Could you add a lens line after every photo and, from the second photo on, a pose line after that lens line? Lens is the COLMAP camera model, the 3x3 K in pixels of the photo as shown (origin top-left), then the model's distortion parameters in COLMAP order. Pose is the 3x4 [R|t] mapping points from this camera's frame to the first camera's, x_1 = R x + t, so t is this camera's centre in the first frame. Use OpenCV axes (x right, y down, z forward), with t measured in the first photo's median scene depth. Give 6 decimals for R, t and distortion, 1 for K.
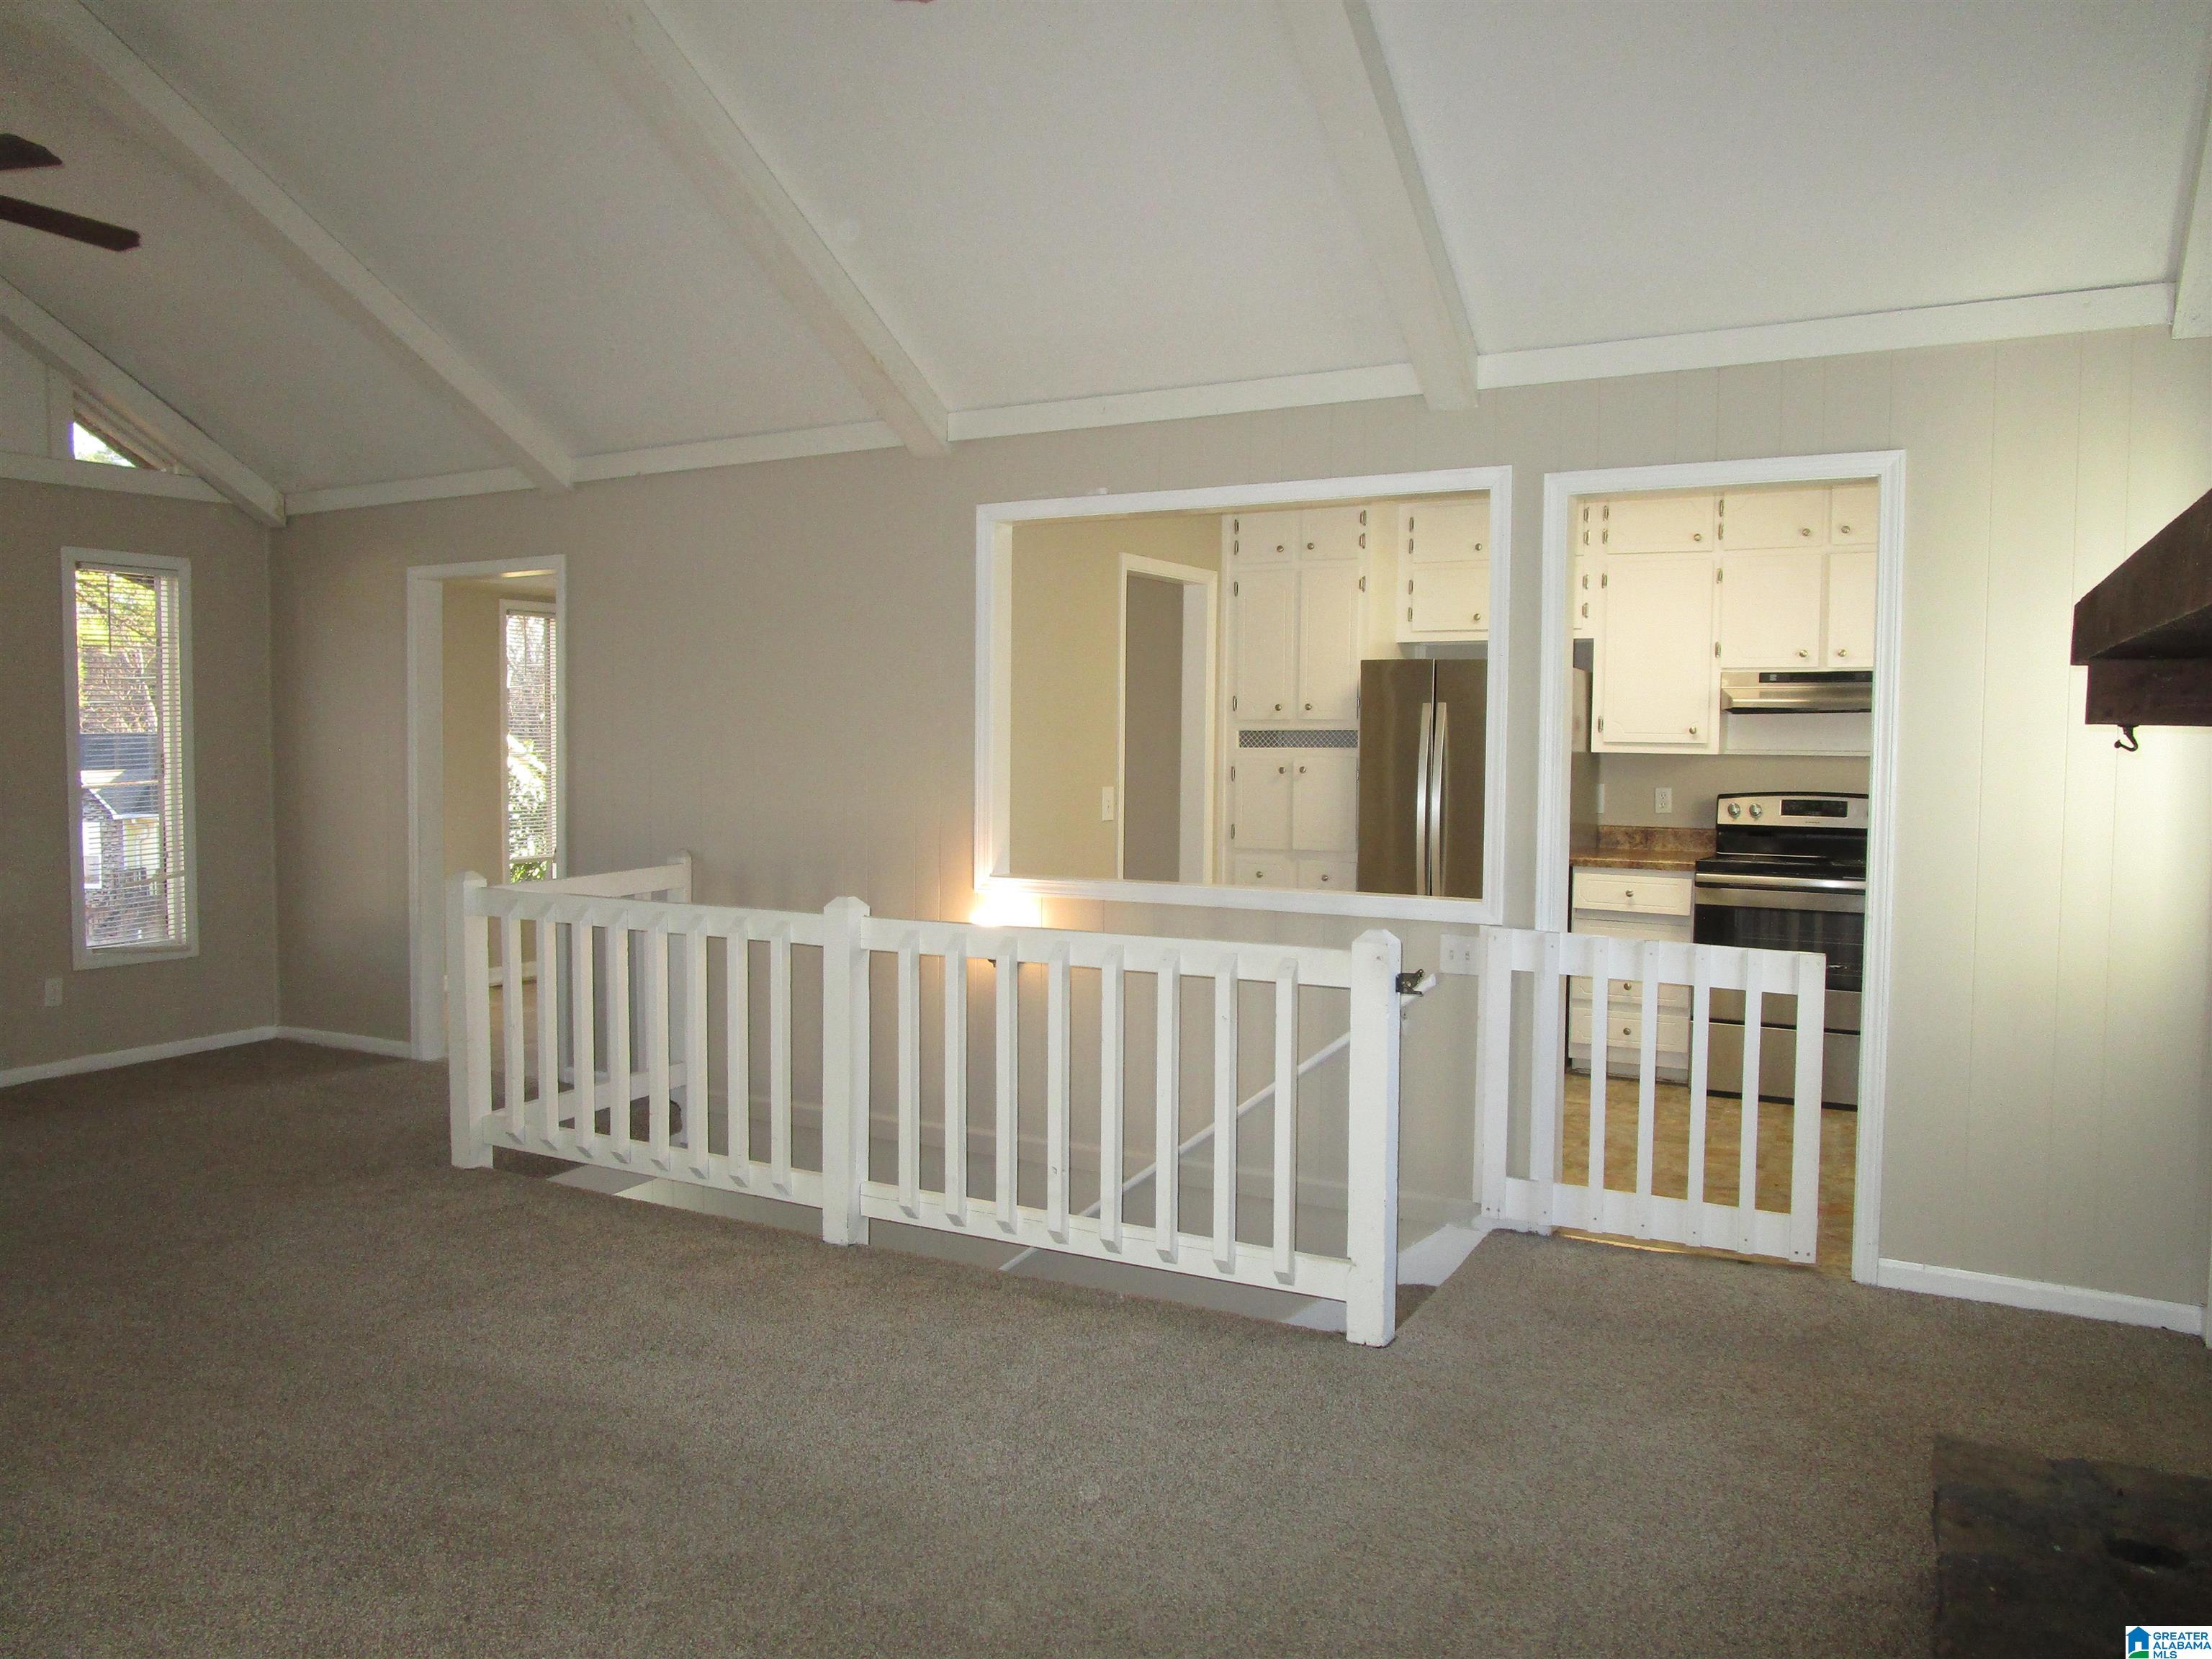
lens RADIAL K [[1549.9, 0, 1104.8], [0, 1549.9, 817.2], [0, 0, 1]] dist [-0.032991, 0.009232]
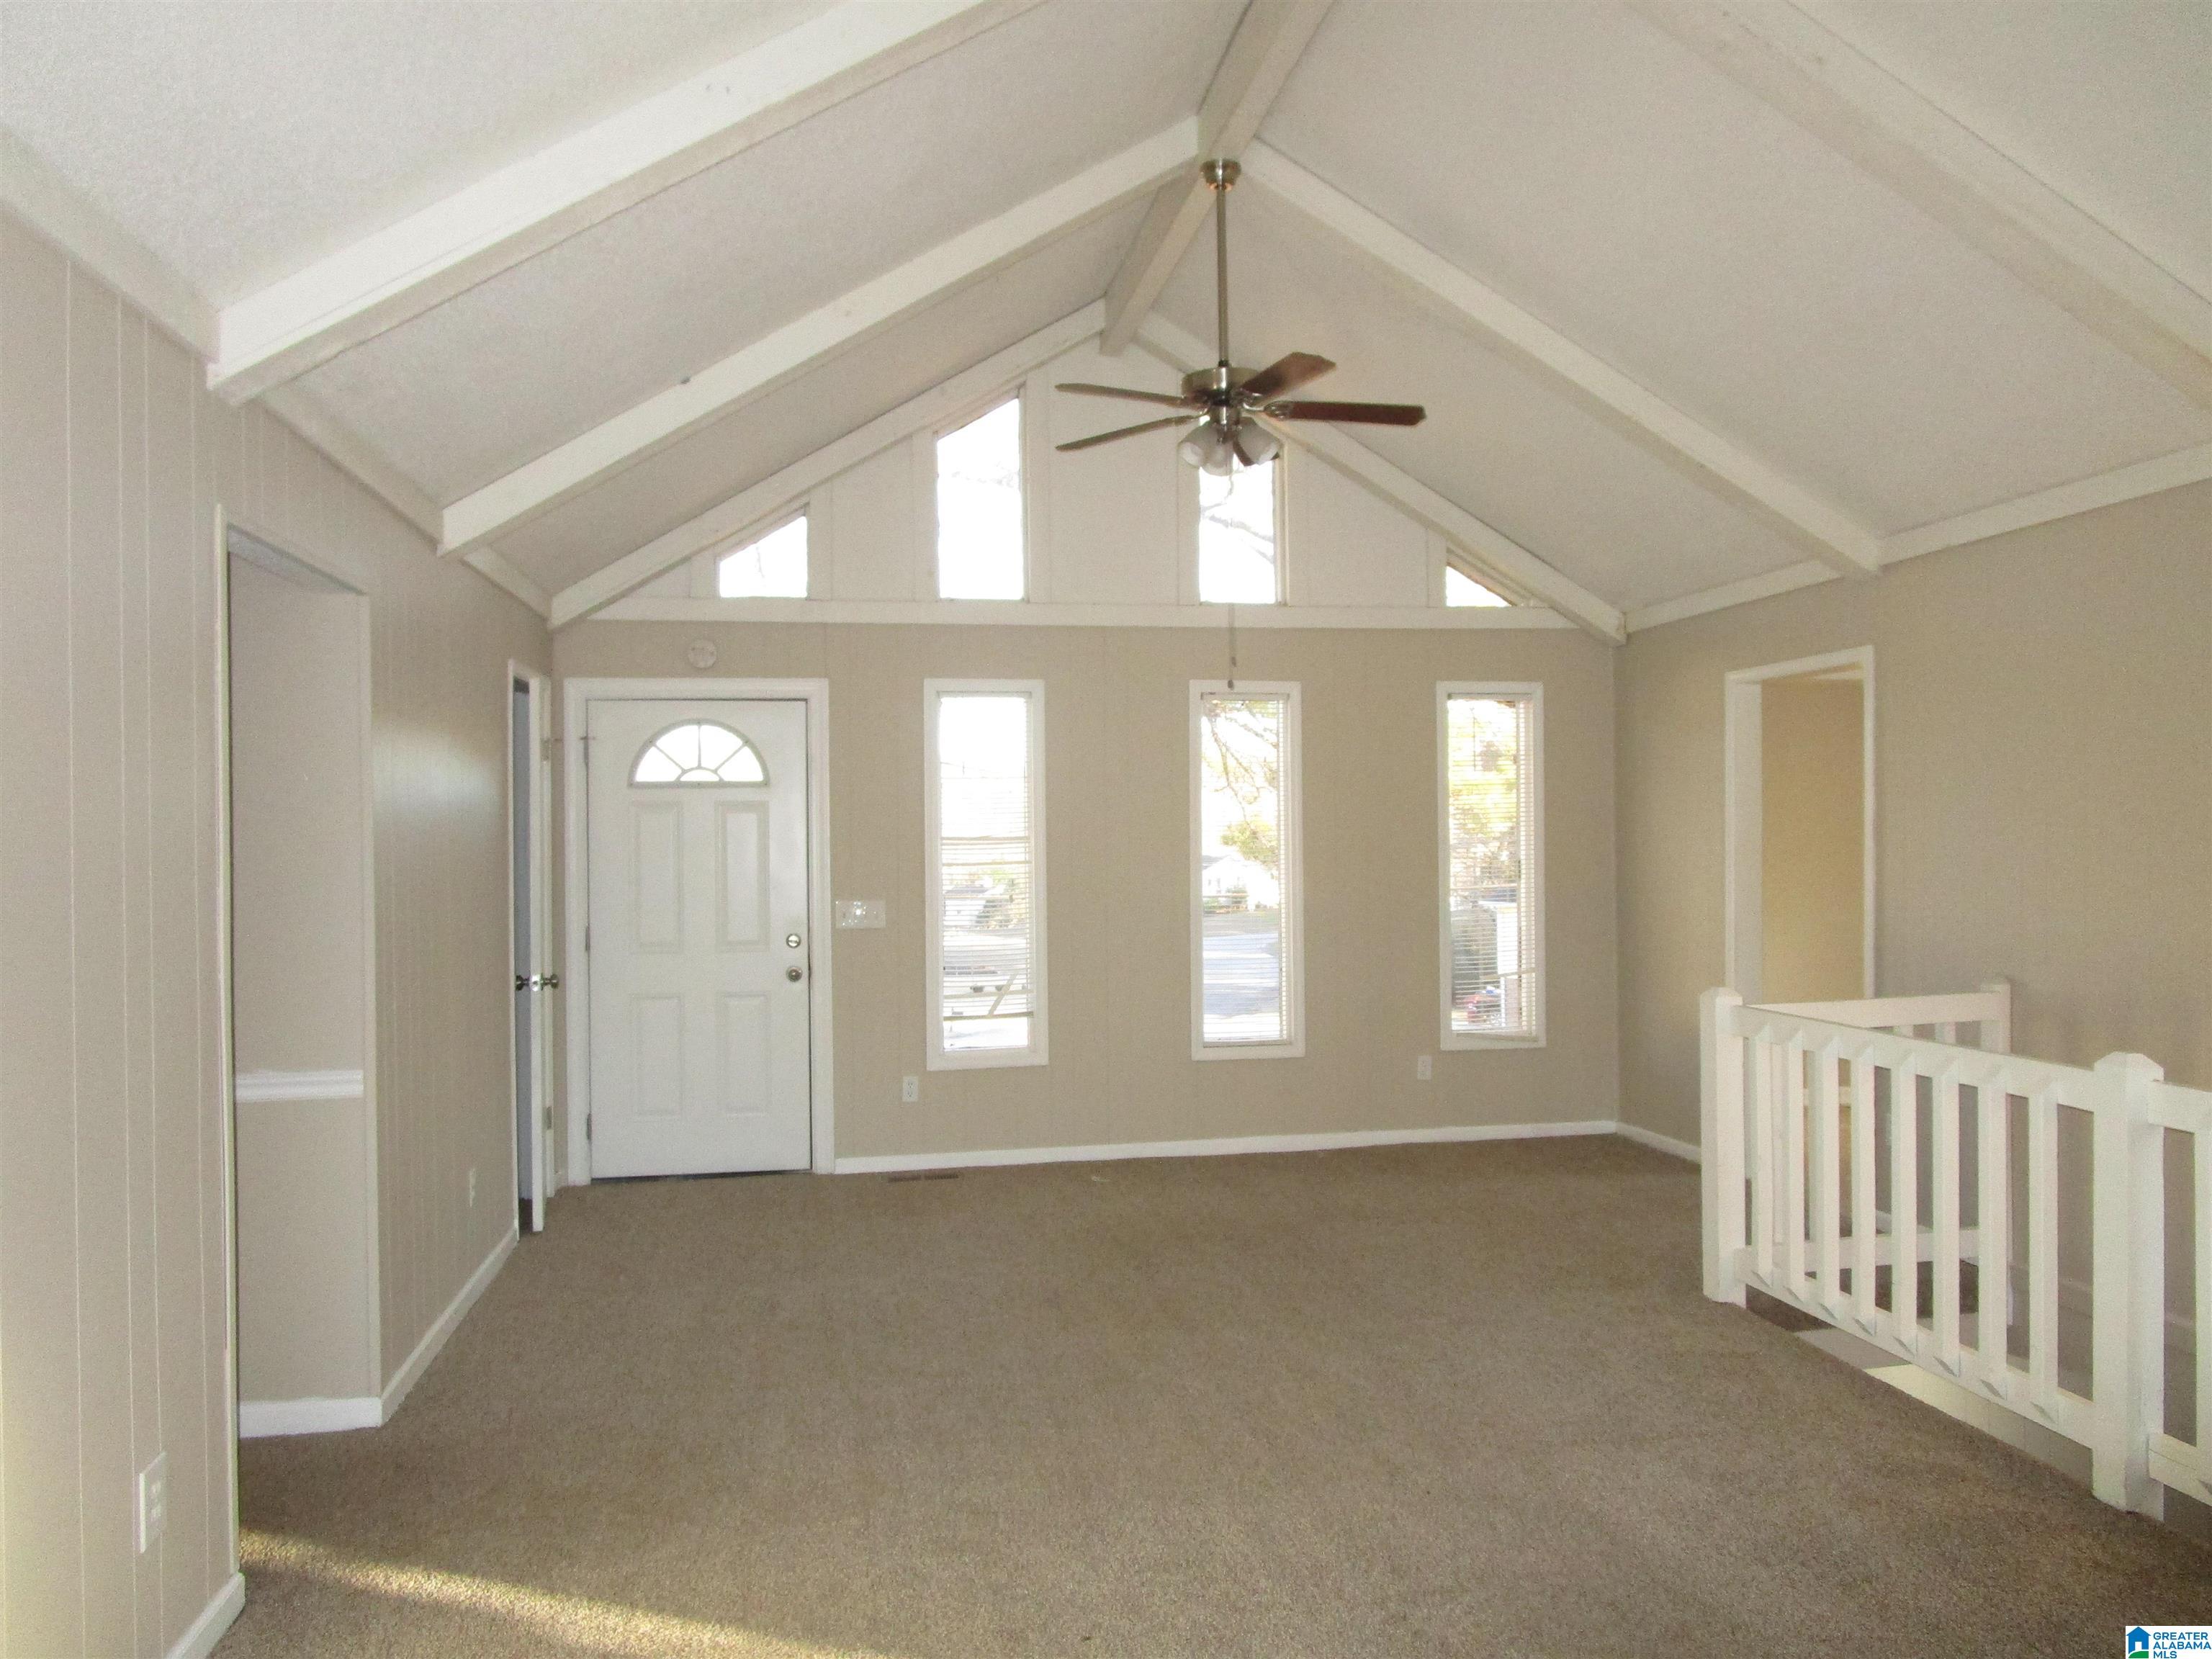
lens RADIAL K [[1549.9, 0, 1104.8], [0, 1549.9, 817.2], [0, 0, 1]] dist [-0.032991, 0.009232]
pose [[0.623366, -0.020576, -0.781659, 0.098061], [-0.029457, 0.998326, -0.049771, -0.011278], [0.781375, 0.054051, 0.621717, 0.101330]]
